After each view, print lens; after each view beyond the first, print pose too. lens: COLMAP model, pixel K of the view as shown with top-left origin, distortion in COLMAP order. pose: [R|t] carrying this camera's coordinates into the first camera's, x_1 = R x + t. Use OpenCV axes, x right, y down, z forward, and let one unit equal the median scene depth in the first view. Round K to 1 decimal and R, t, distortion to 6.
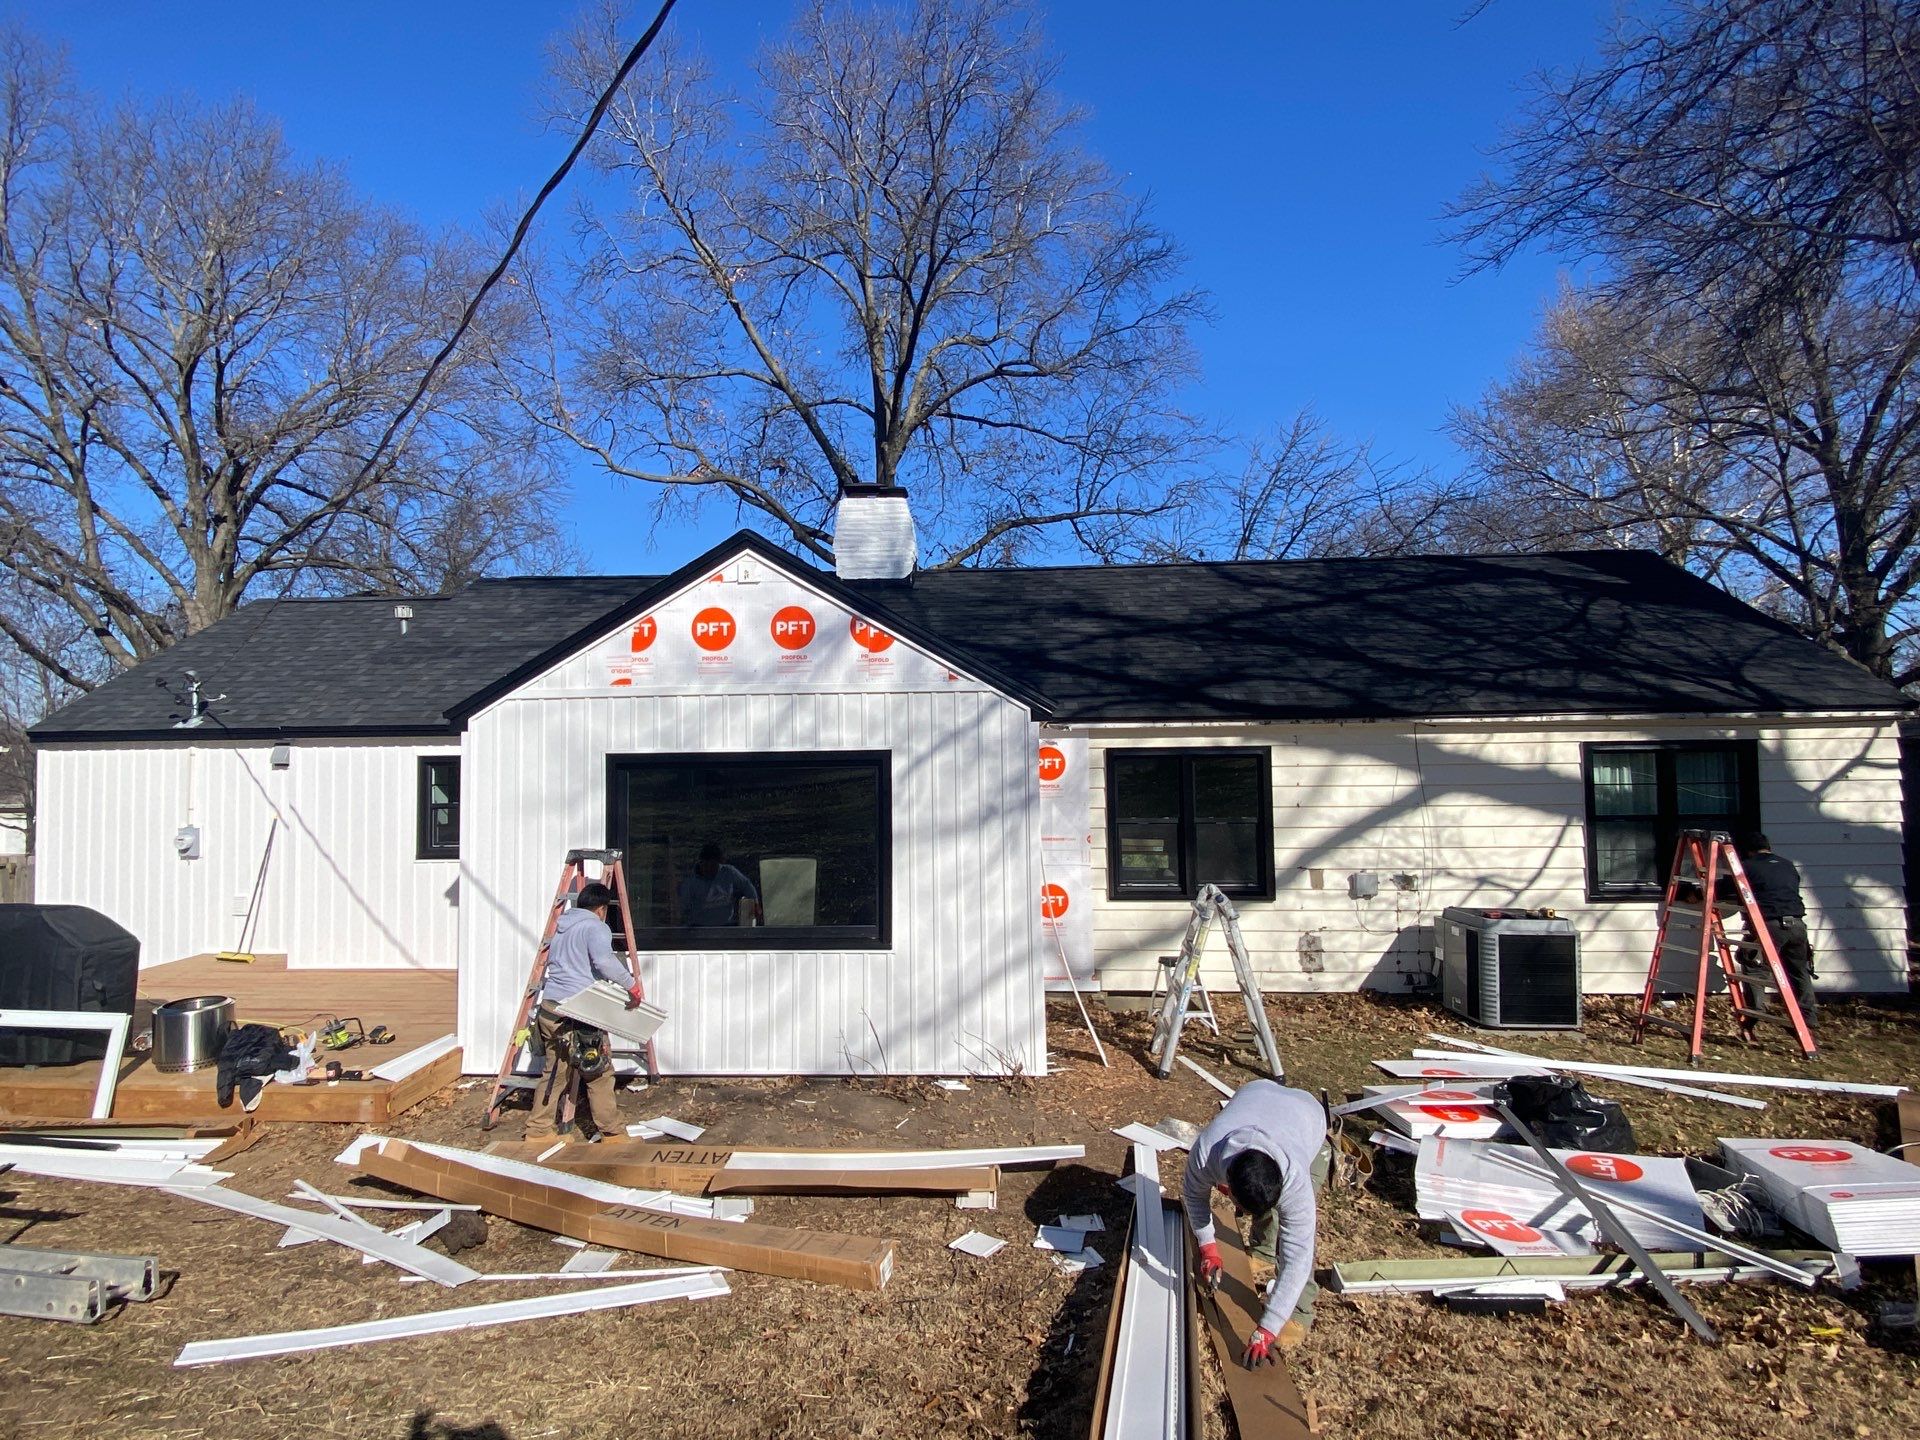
lens RADIAL K [[965.7, 0, 960.0], [0, 965.7, 720.0], [0, 0, 1]] dist [0.039370, -0.035433]
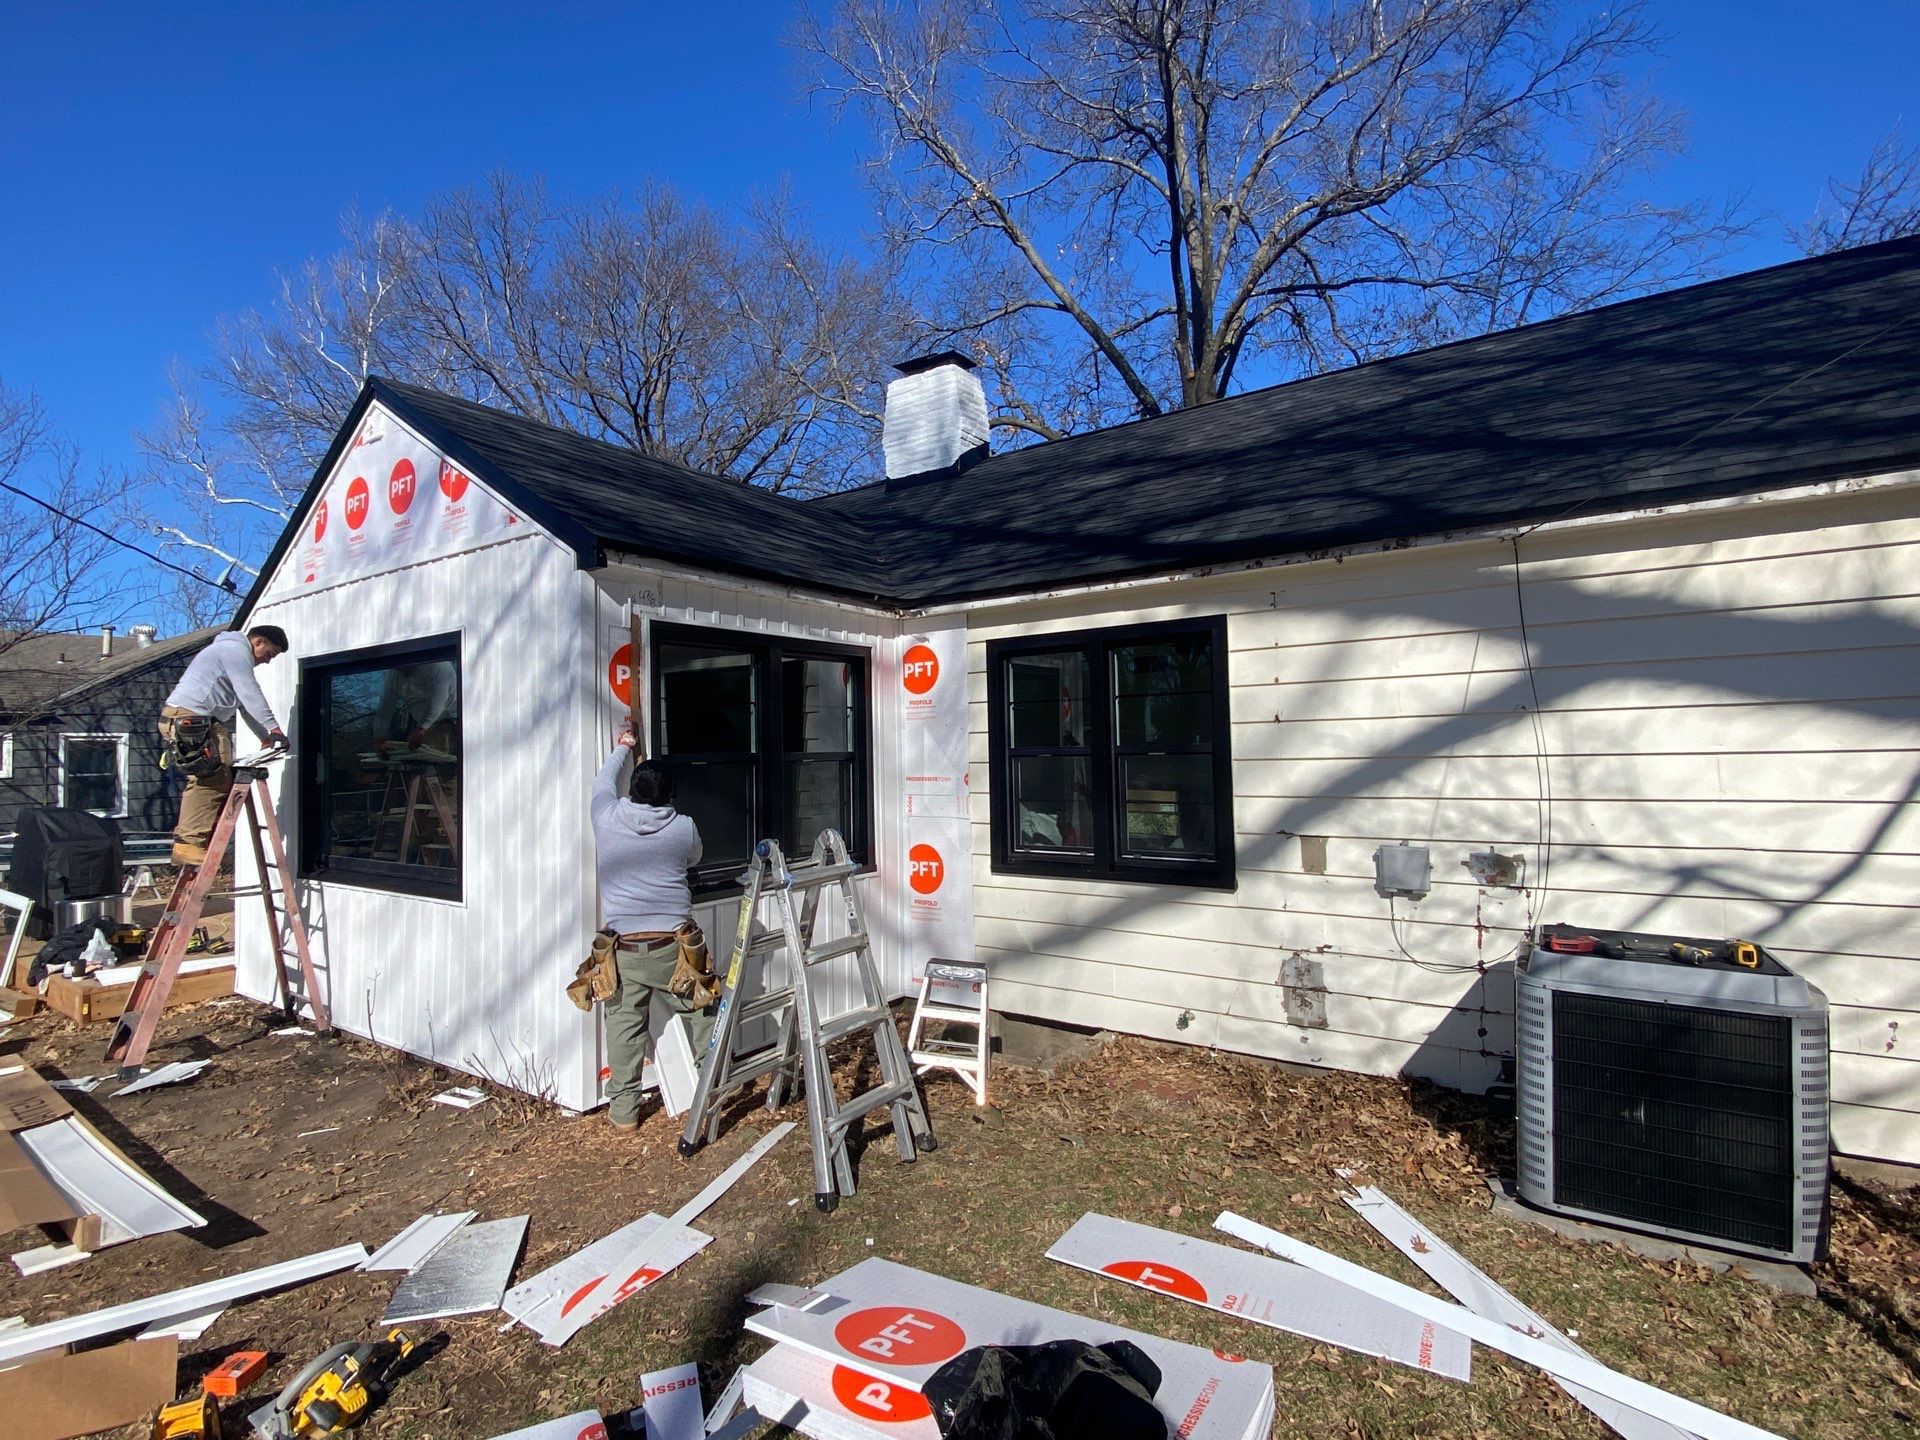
lens RADIAL K [[965.7, 0, 960.0], [0, 965.7, 720.0], [0, 0, 1]] dist [0.039370, -0.035433]
pose [[0.842697, -0.024694, -0.537821, 0.507754], [0.027949, 0.999607, -0.002105, 0.087608], [0.537662, -0.013258, 0.843056, 0.457563]]
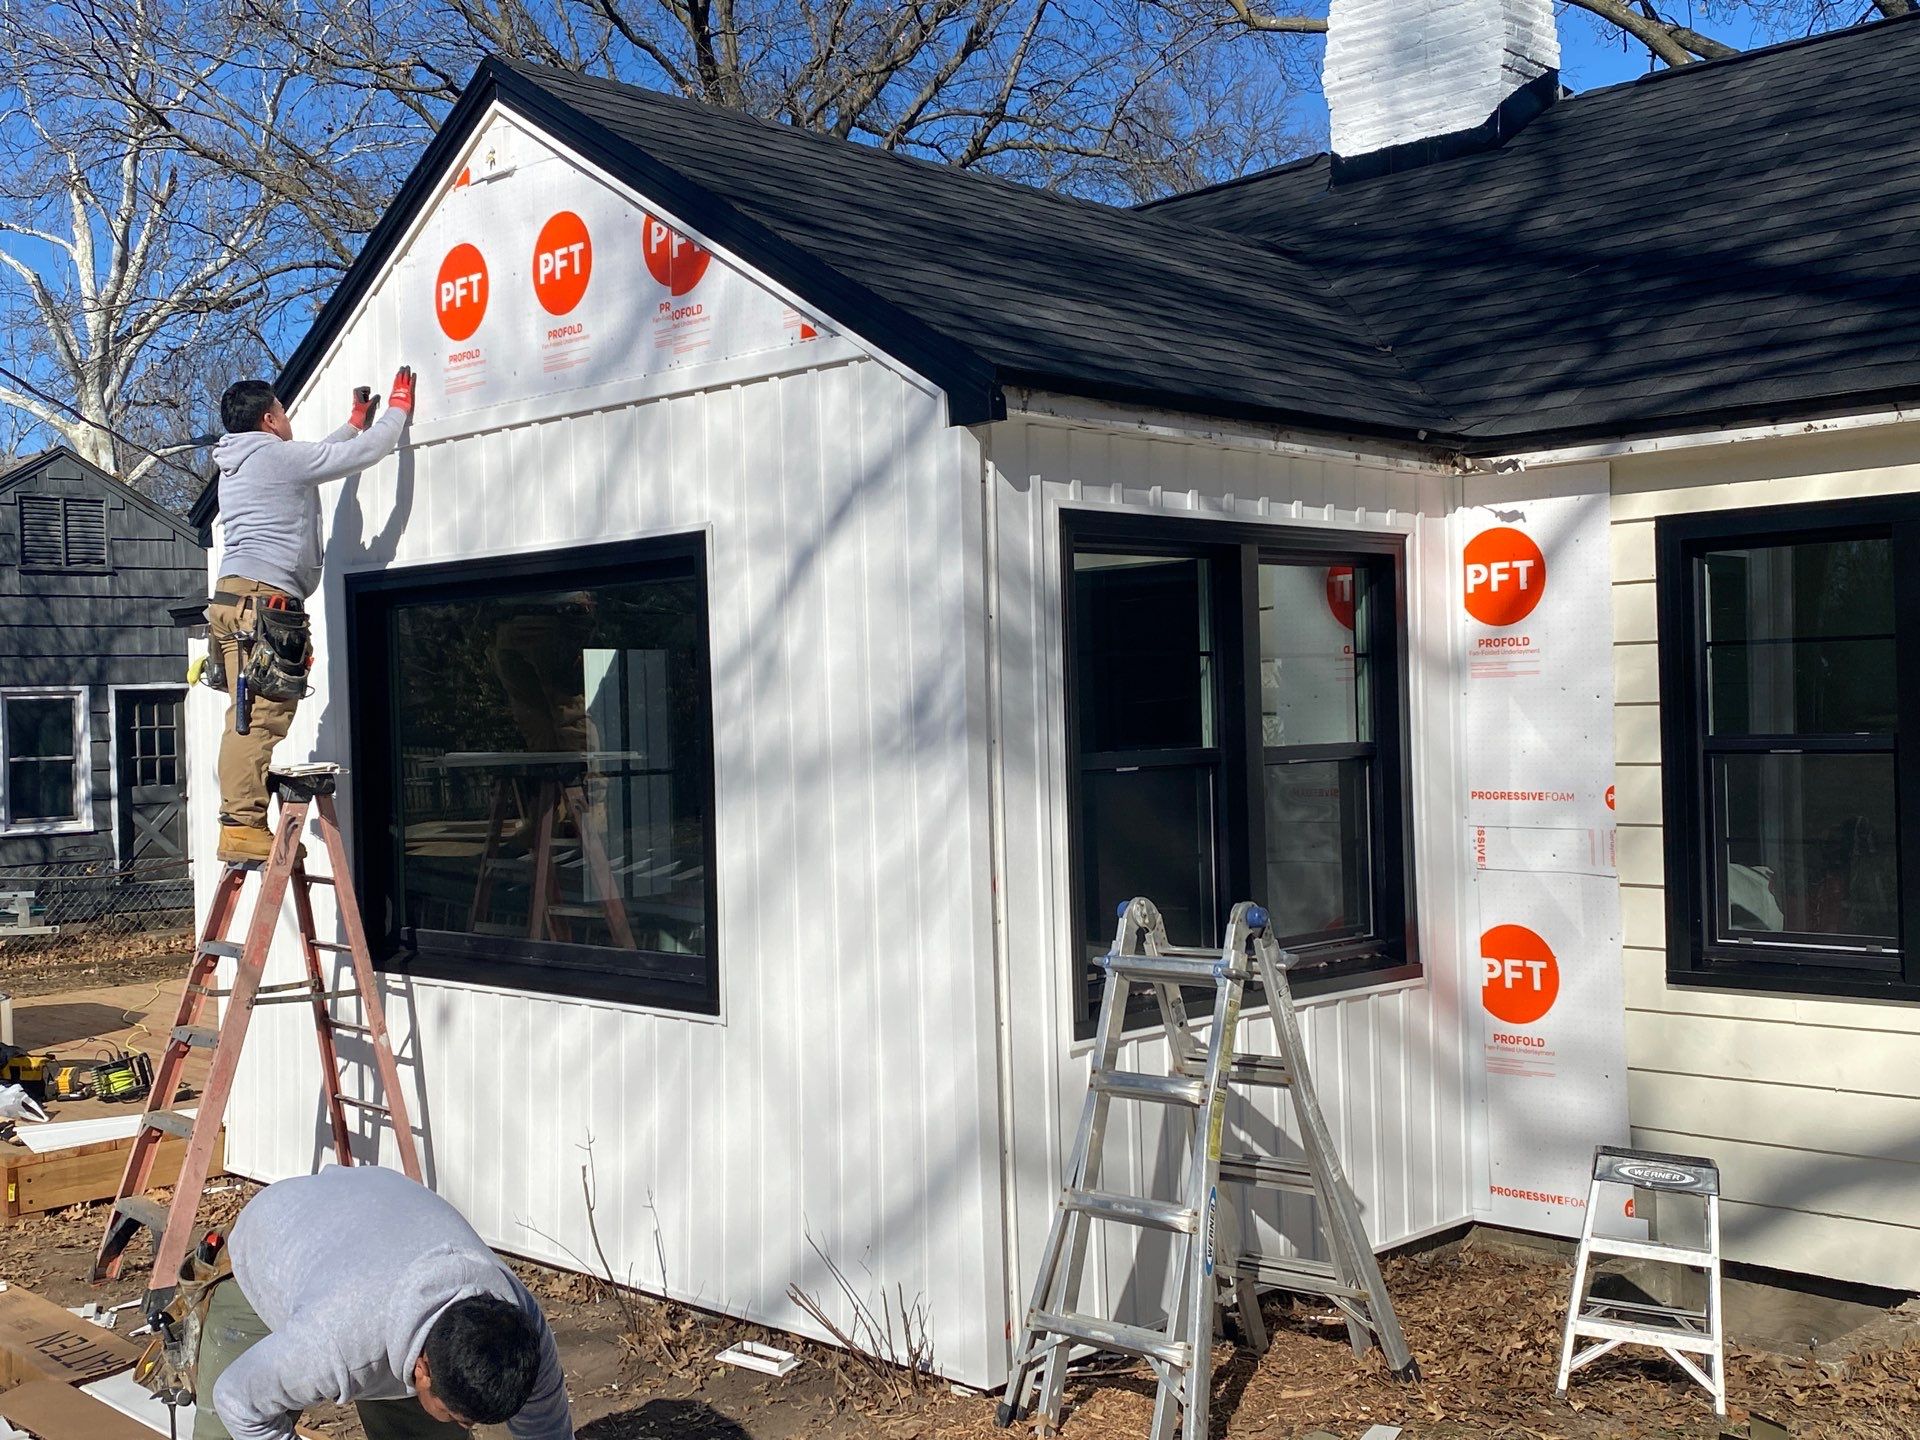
lens RADIAL K [[2163.4, 0, 929.4], [0, 2163.4, 709.5], [0, 0, 1]] dist [0.213513, -0.652217]
pose [[0.741612, -0.009972, -0.670755, 0.485672], [0.036815, 0.998988, 0.025853, 0.068160], [0.669818, -0.043867, 0.741229, 0.298675]]
